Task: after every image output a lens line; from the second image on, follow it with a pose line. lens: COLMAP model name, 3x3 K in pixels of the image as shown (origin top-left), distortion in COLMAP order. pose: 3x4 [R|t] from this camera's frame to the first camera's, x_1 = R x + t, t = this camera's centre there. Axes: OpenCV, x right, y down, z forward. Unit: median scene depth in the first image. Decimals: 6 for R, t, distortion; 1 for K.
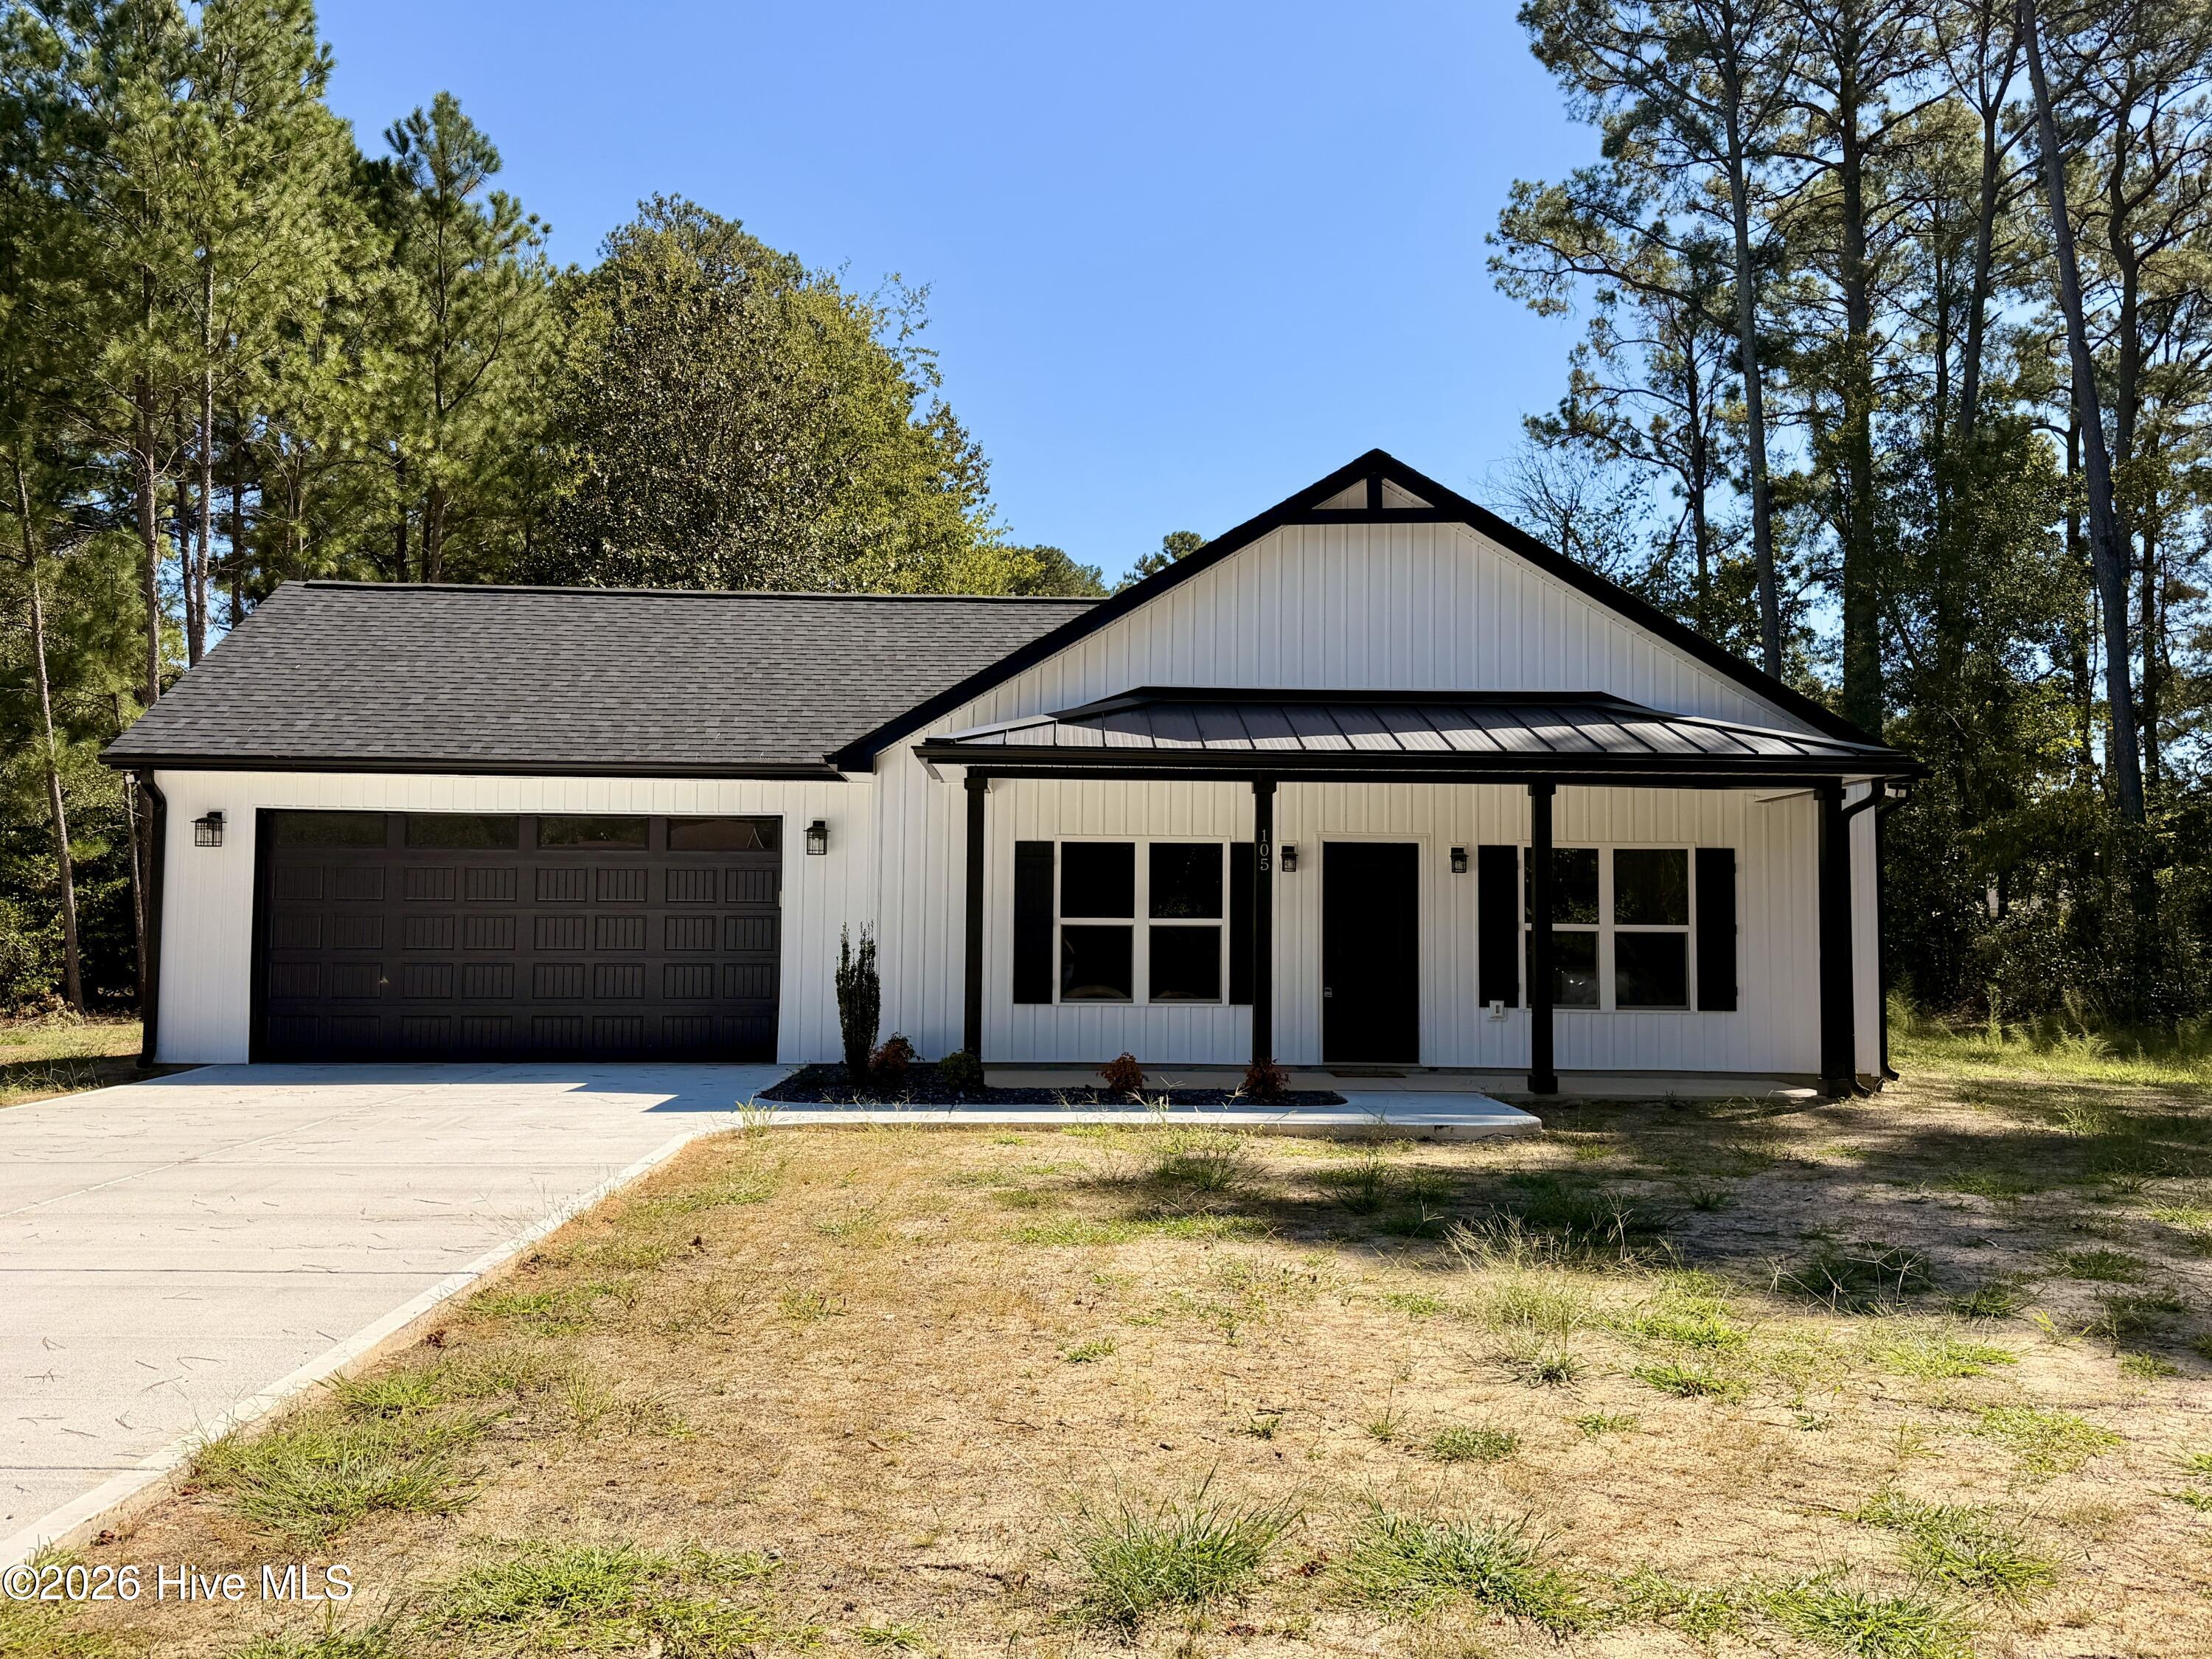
lens RADIAL K [[1880.6, 0, 1128.6], [0, 1880.6, 833.2], [0, 0, 1]] dist [0.149434, -0.278934]
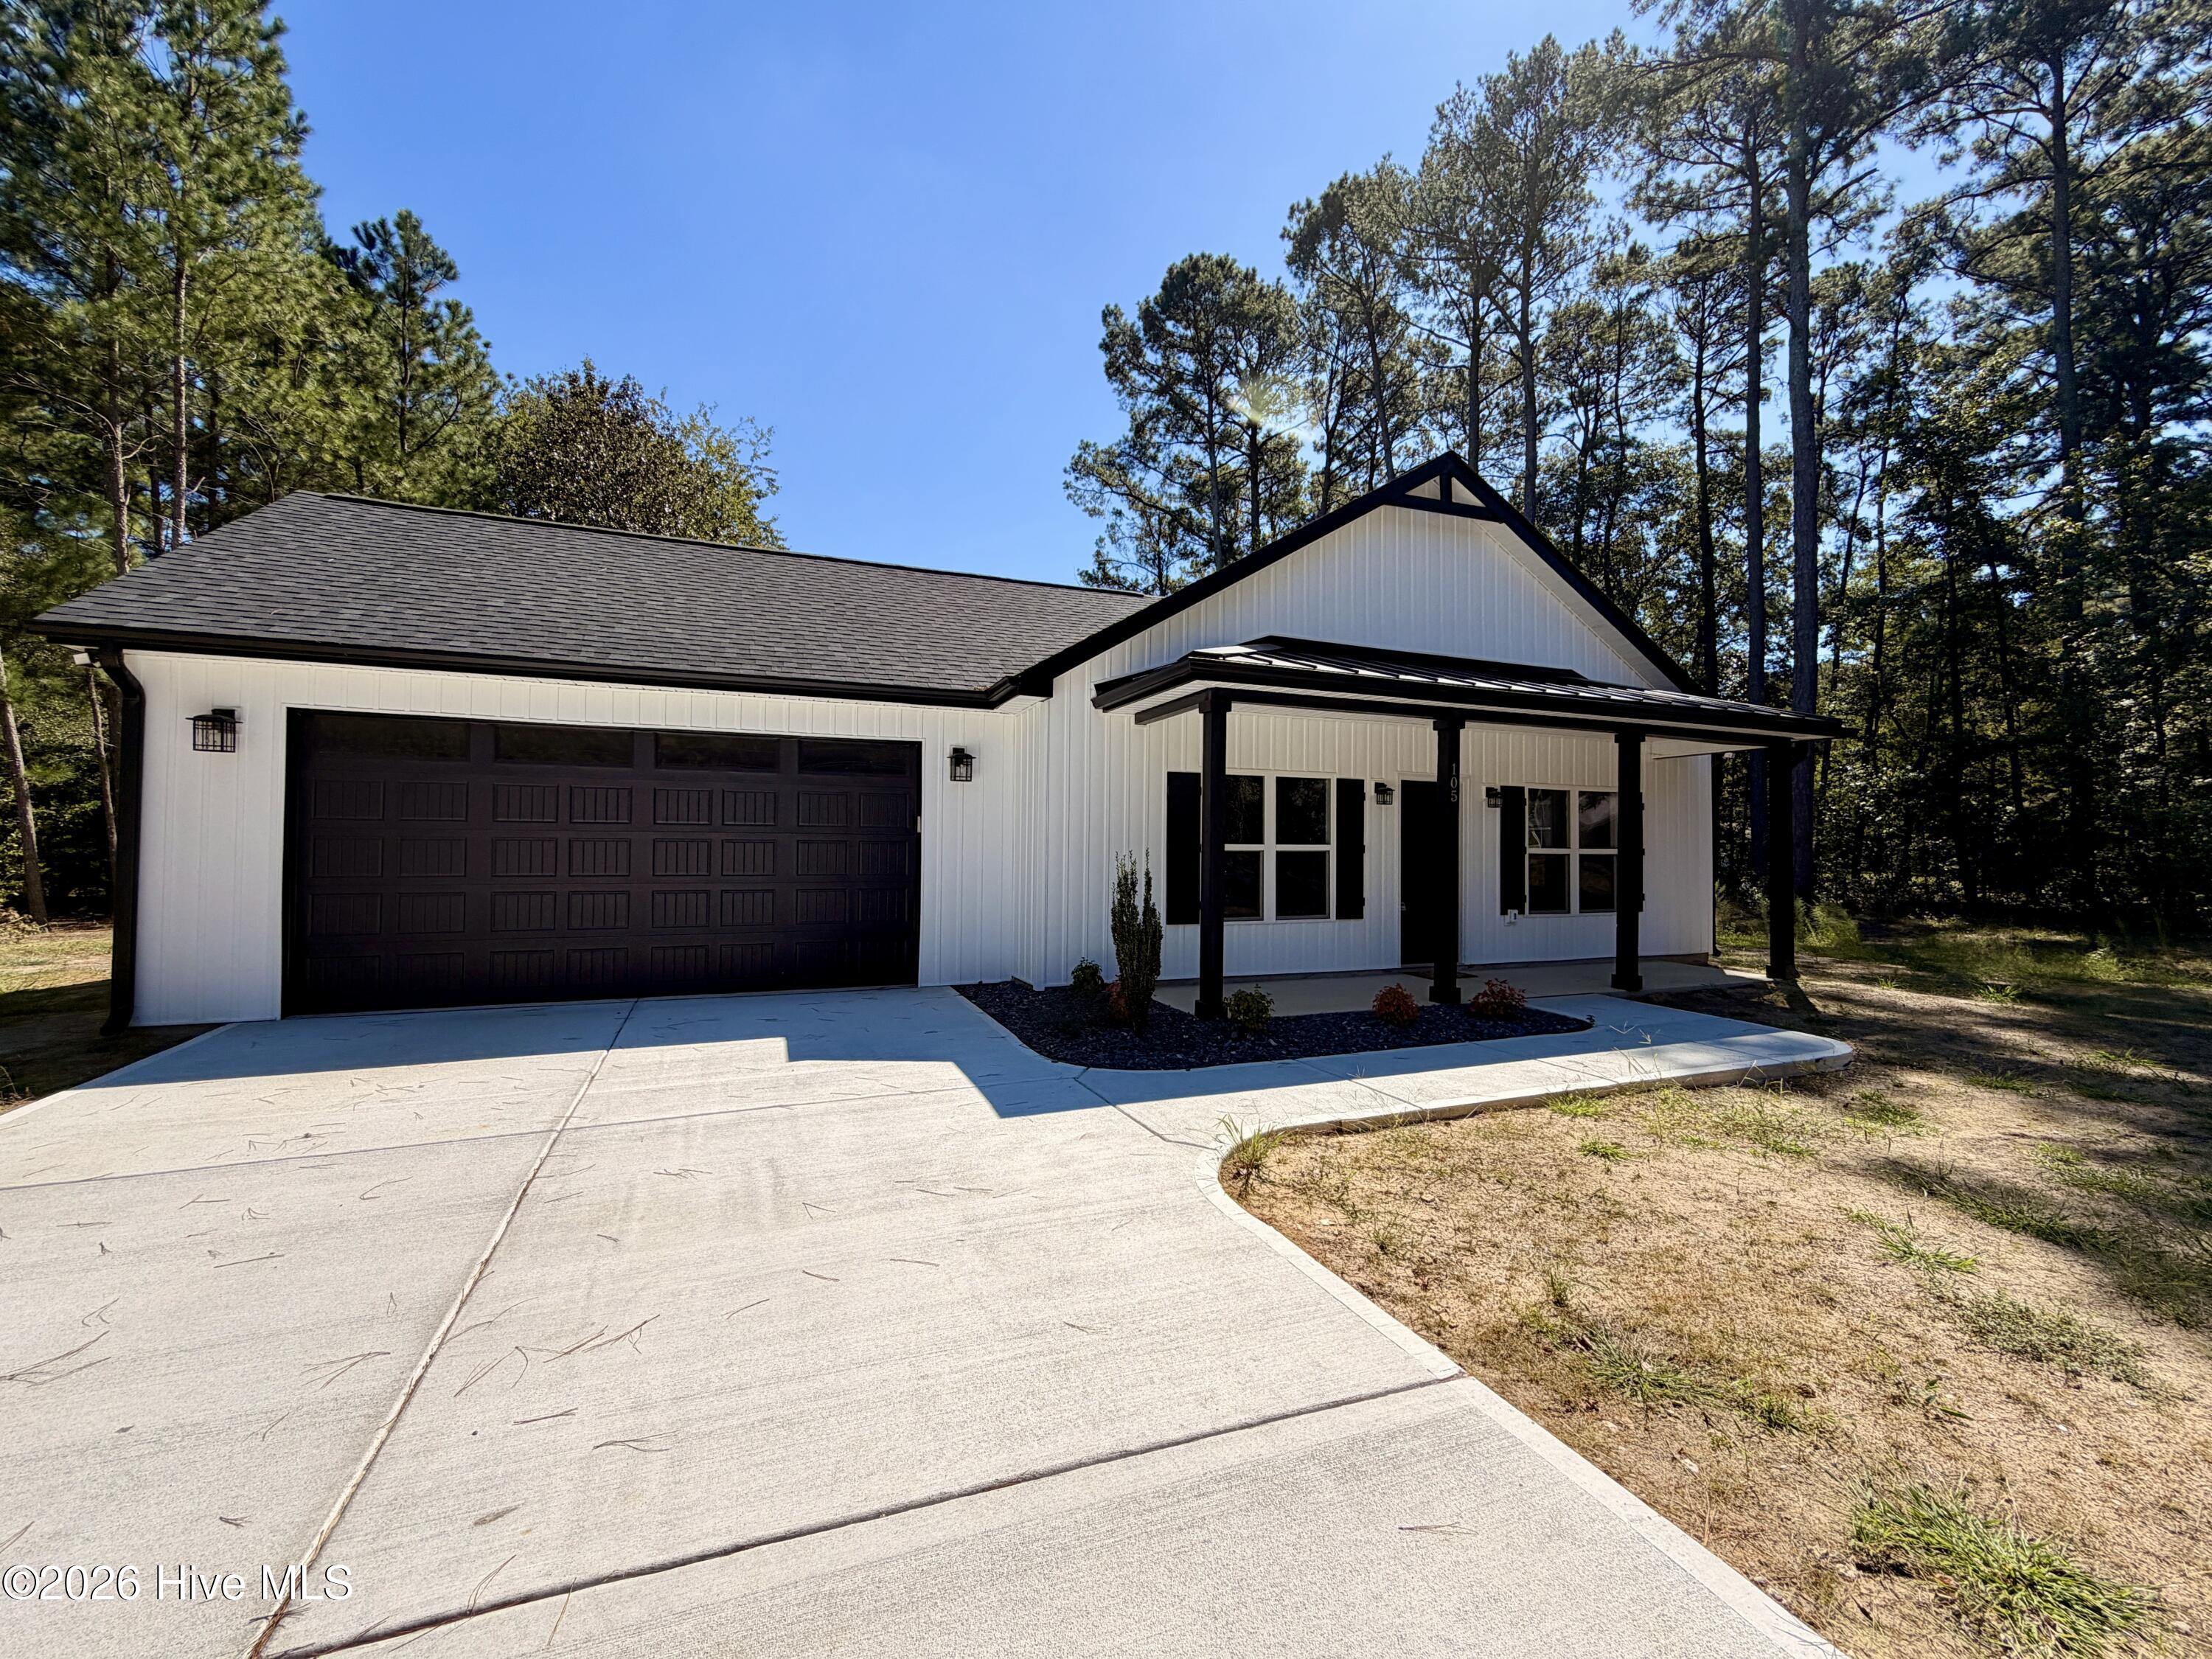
lens RADIAL K [[905.8, 0, 1106.2], [0, 905.8, 829.8], [0, 0, 1]] dist [0.000290, 0.000392]
pose [[0.938781, 0.005620, 0.344469, -0.143389], [-0.018740, 0.999220, 0.034768, 0.010489], [-0.344005, -0.039095, 0.938153, 0.284150]]
